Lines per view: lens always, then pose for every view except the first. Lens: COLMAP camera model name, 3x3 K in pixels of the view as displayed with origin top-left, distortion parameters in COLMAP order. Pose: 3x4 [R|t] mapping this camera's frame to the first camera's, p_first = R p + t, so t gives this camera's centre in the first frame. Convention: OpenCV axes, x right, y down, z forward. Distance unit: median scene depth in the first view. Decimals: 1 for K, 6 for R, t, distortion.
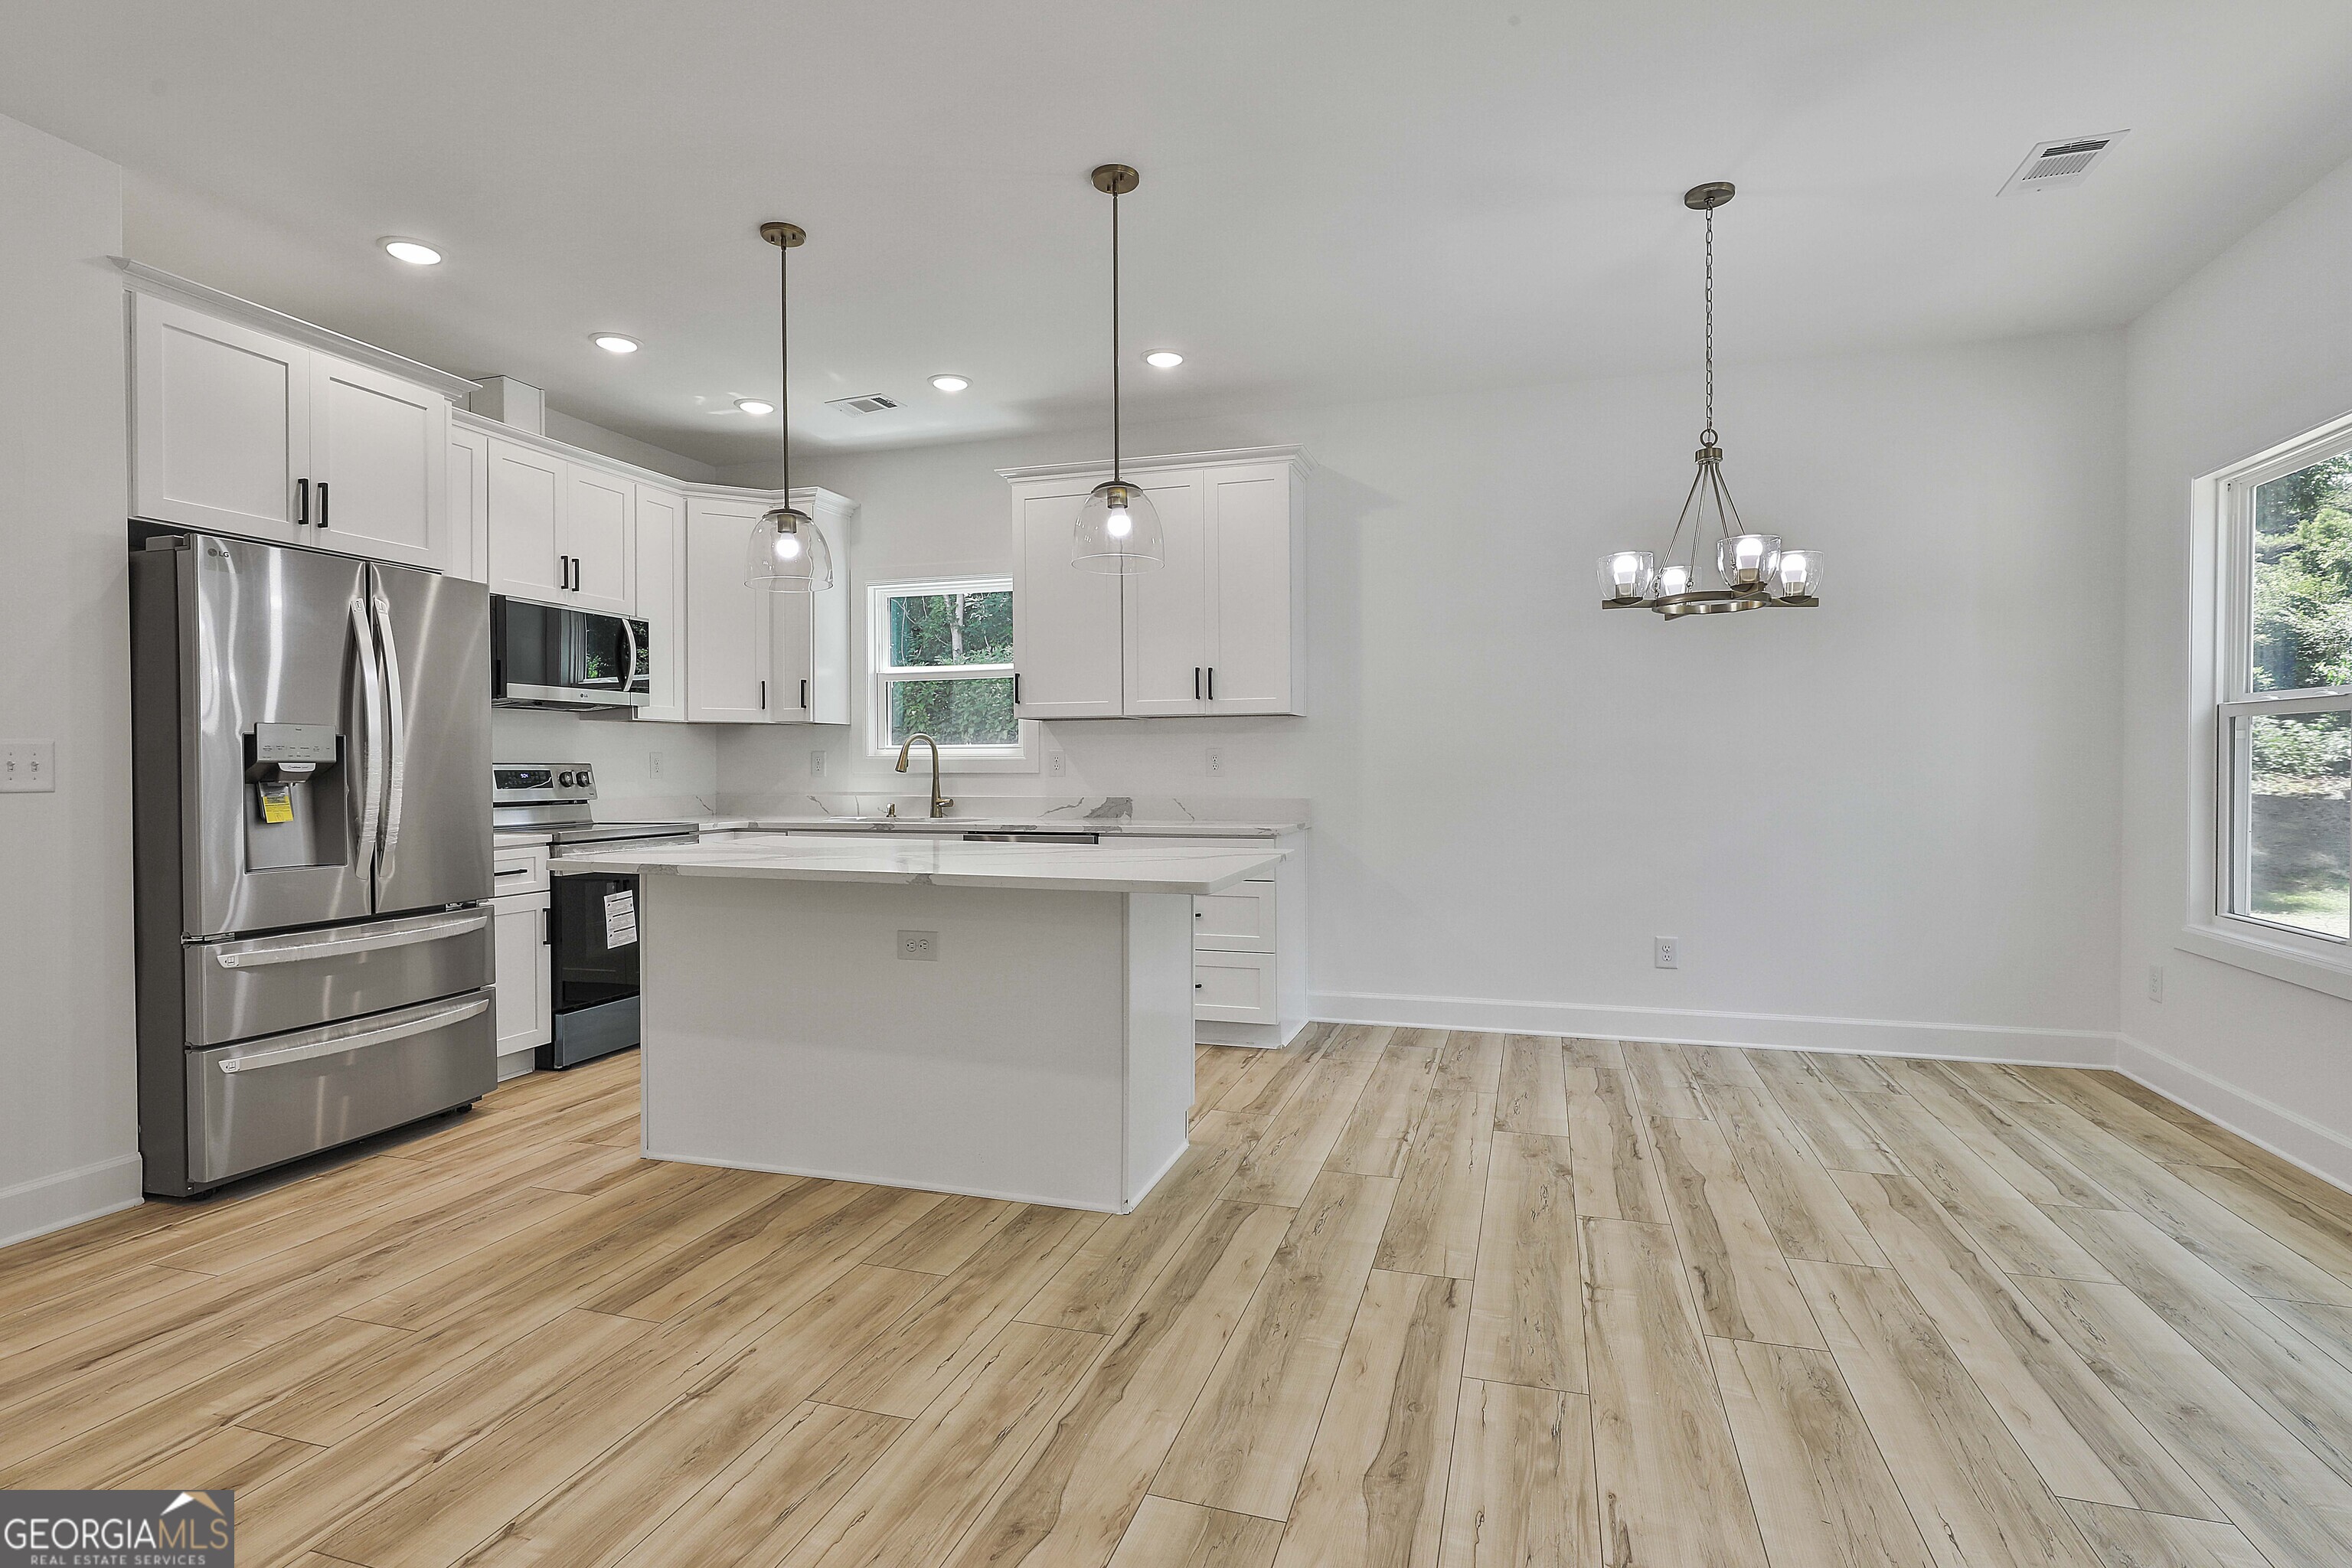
lens RADIAL K [[1140.4, 0, 1183.4], [0, 1140.4, 786.2], [0, 0, 1]] dist [-0.010692, 0.007230]
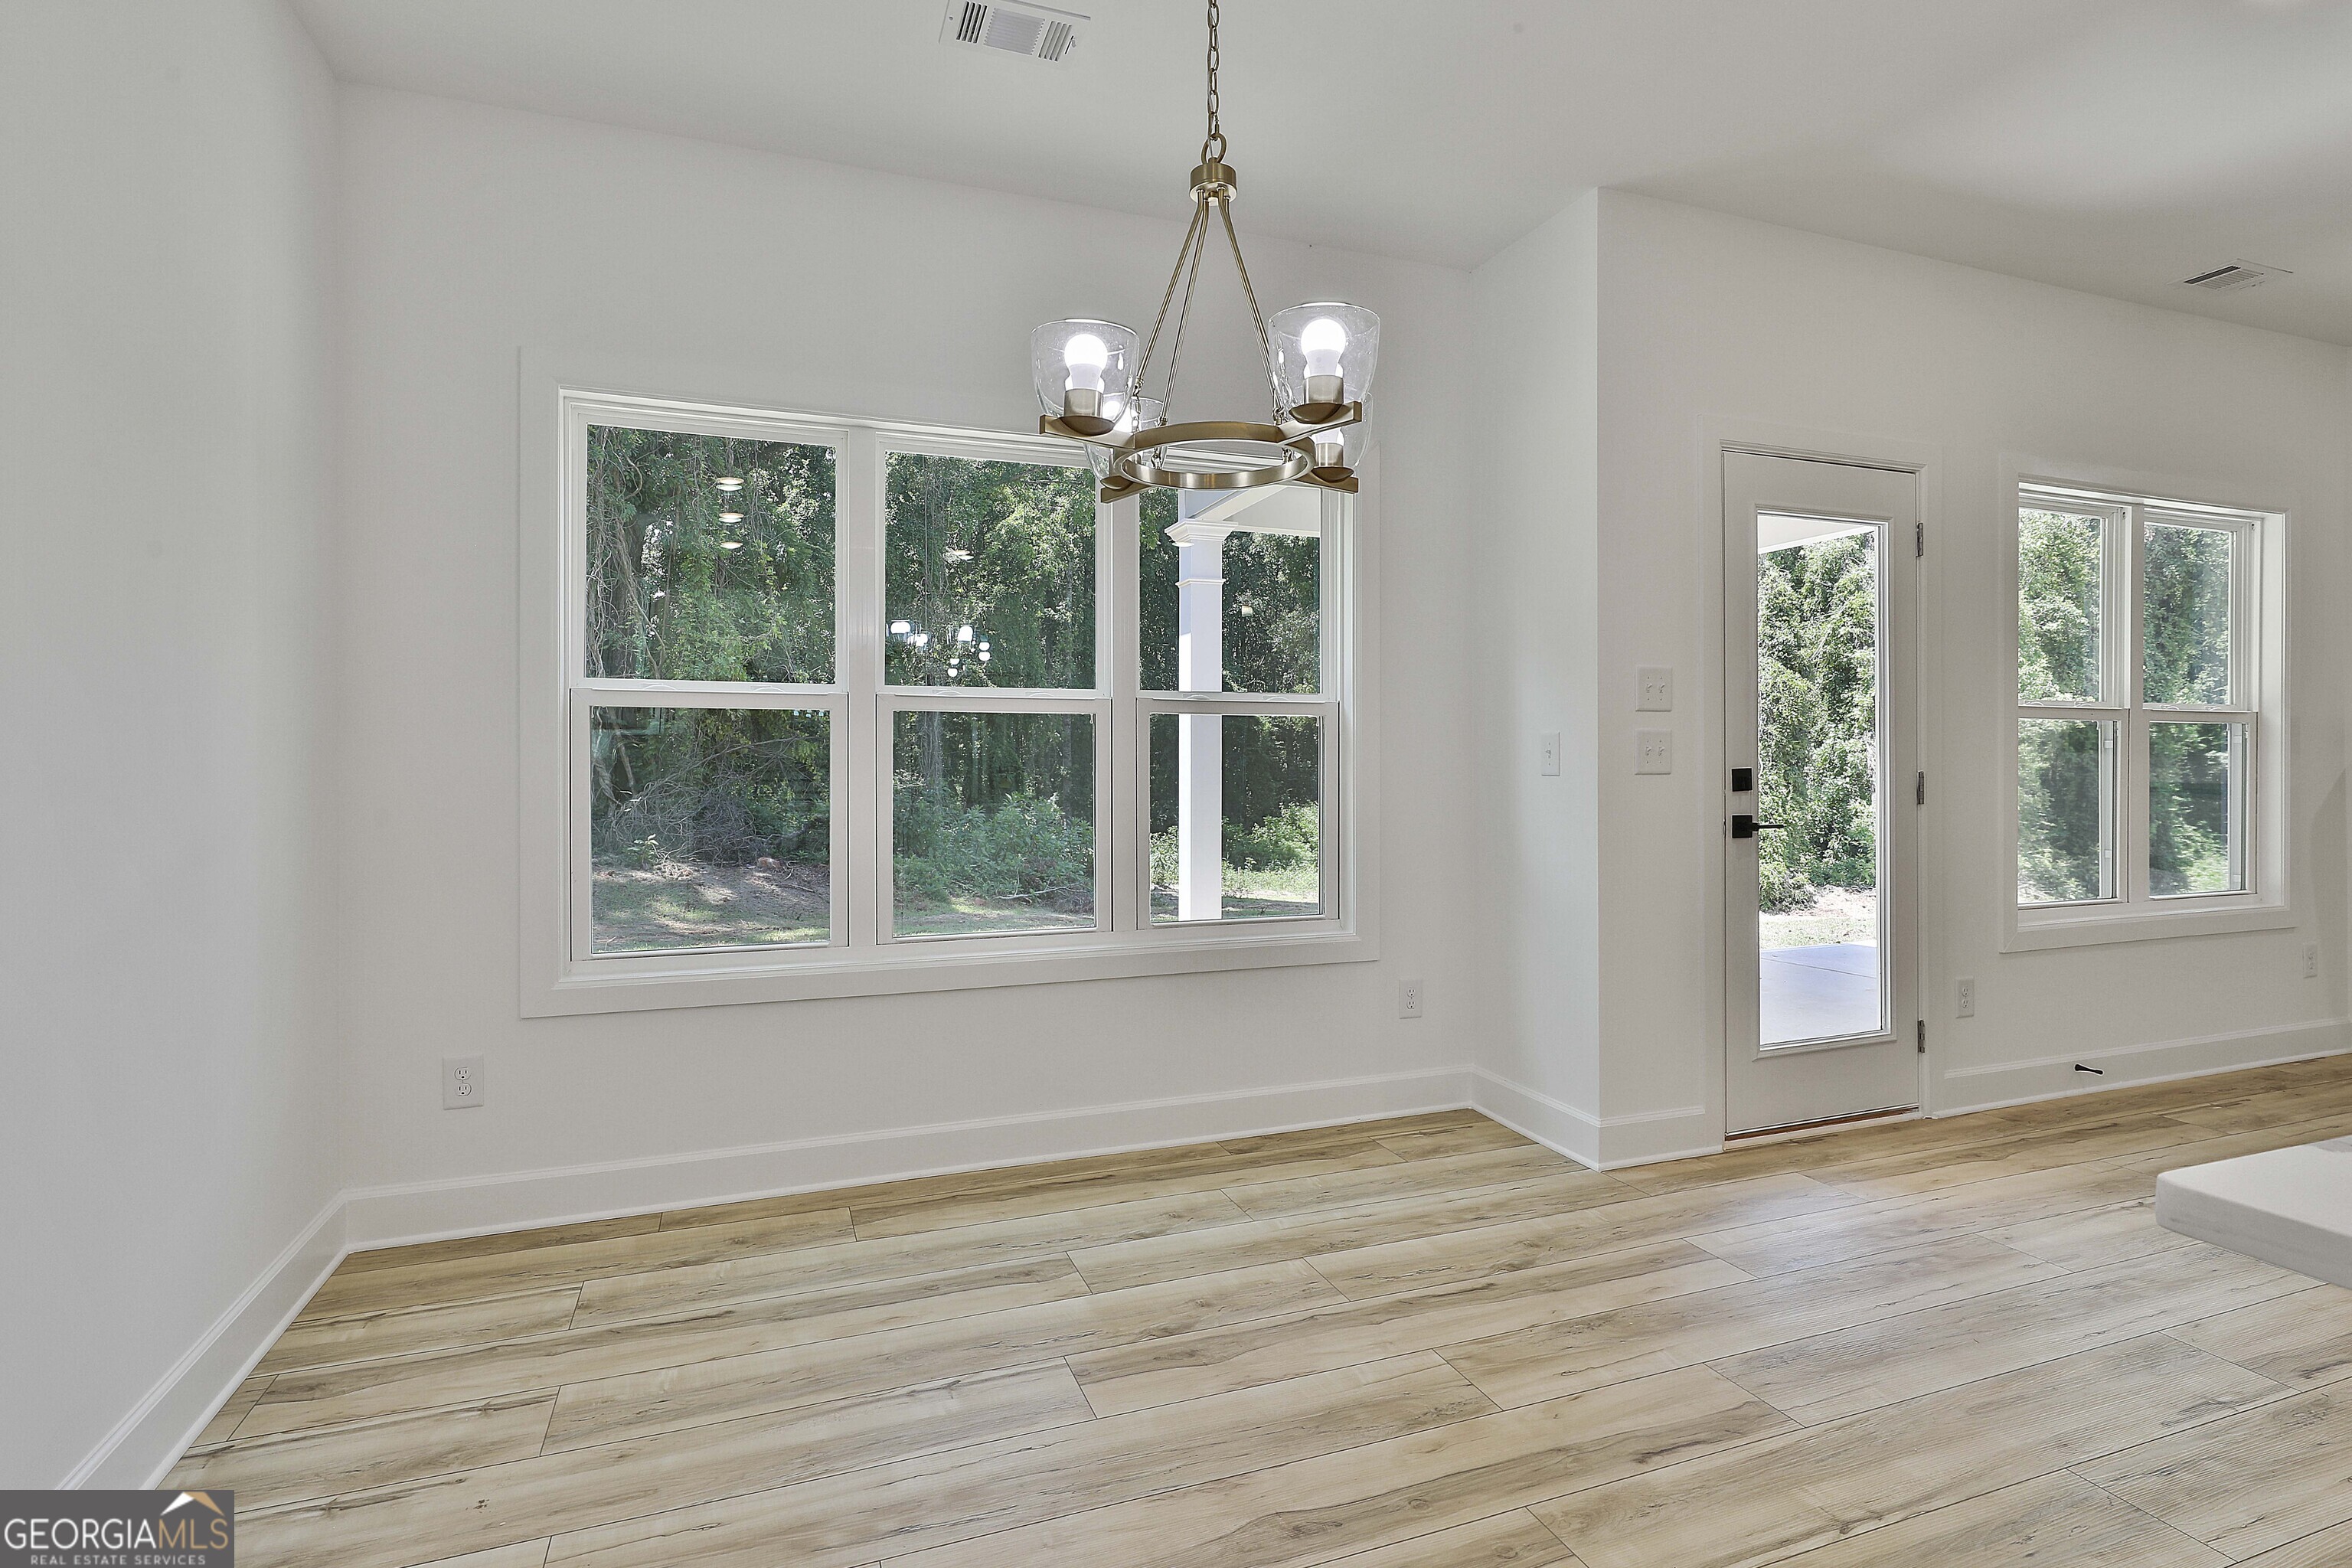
lens RADIAL K [[1140.4, 0, 1165.0], [0, 1140.4, 764.5], [0, 0, 1]] dist [-0.010692, 0.007230]
pose [[-0.611974, 0.006147, 0.790854, 0.053755], [0.020989, 0.999744, 0.008472, -0.021327], [-0.790599, 0.021784, -0.611947, 1.326708]]
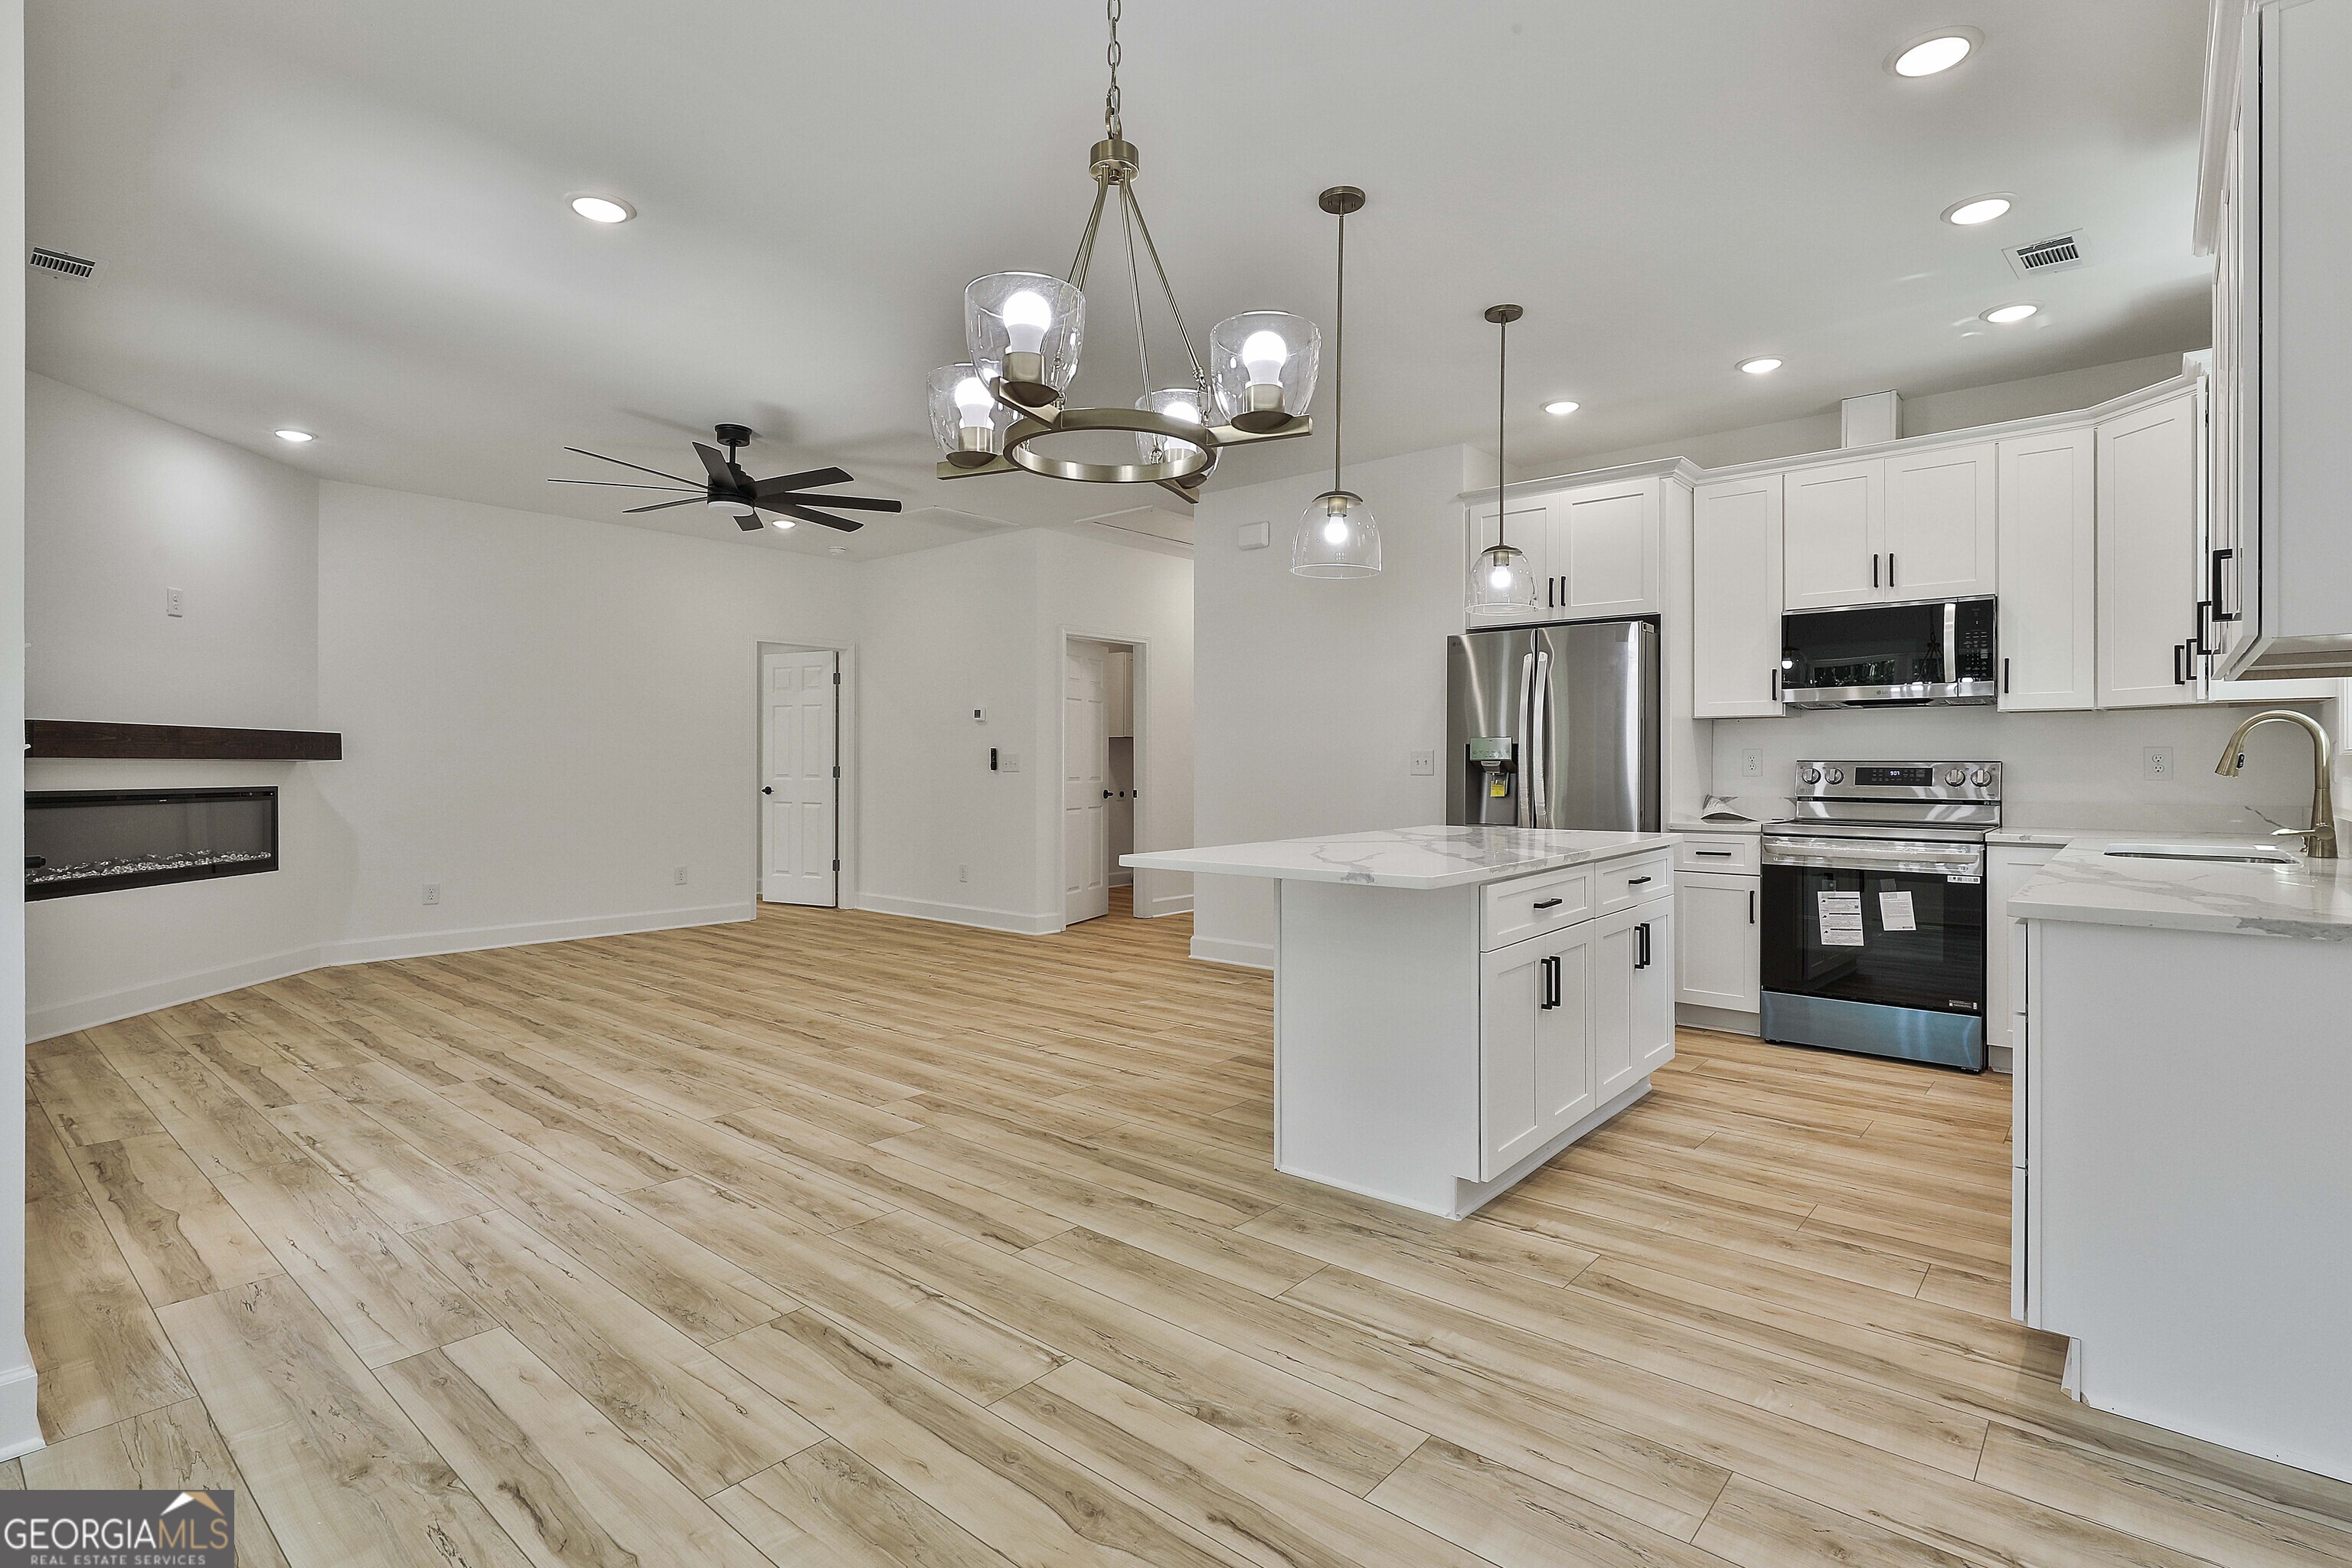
lens RADIAL K [[1140.4, 0, 1179.3], [0, 1140.4, 771.4], [0, 0, 1]] dist [-0.010692, 0.007230]
pose [[-0.395045, 0.010290, -0.918604, 0.903940], [-0.017476, 0.999672, 0.018713, -0.027833], [0.918495, 0.023447, -0.394736, 1.210747]]
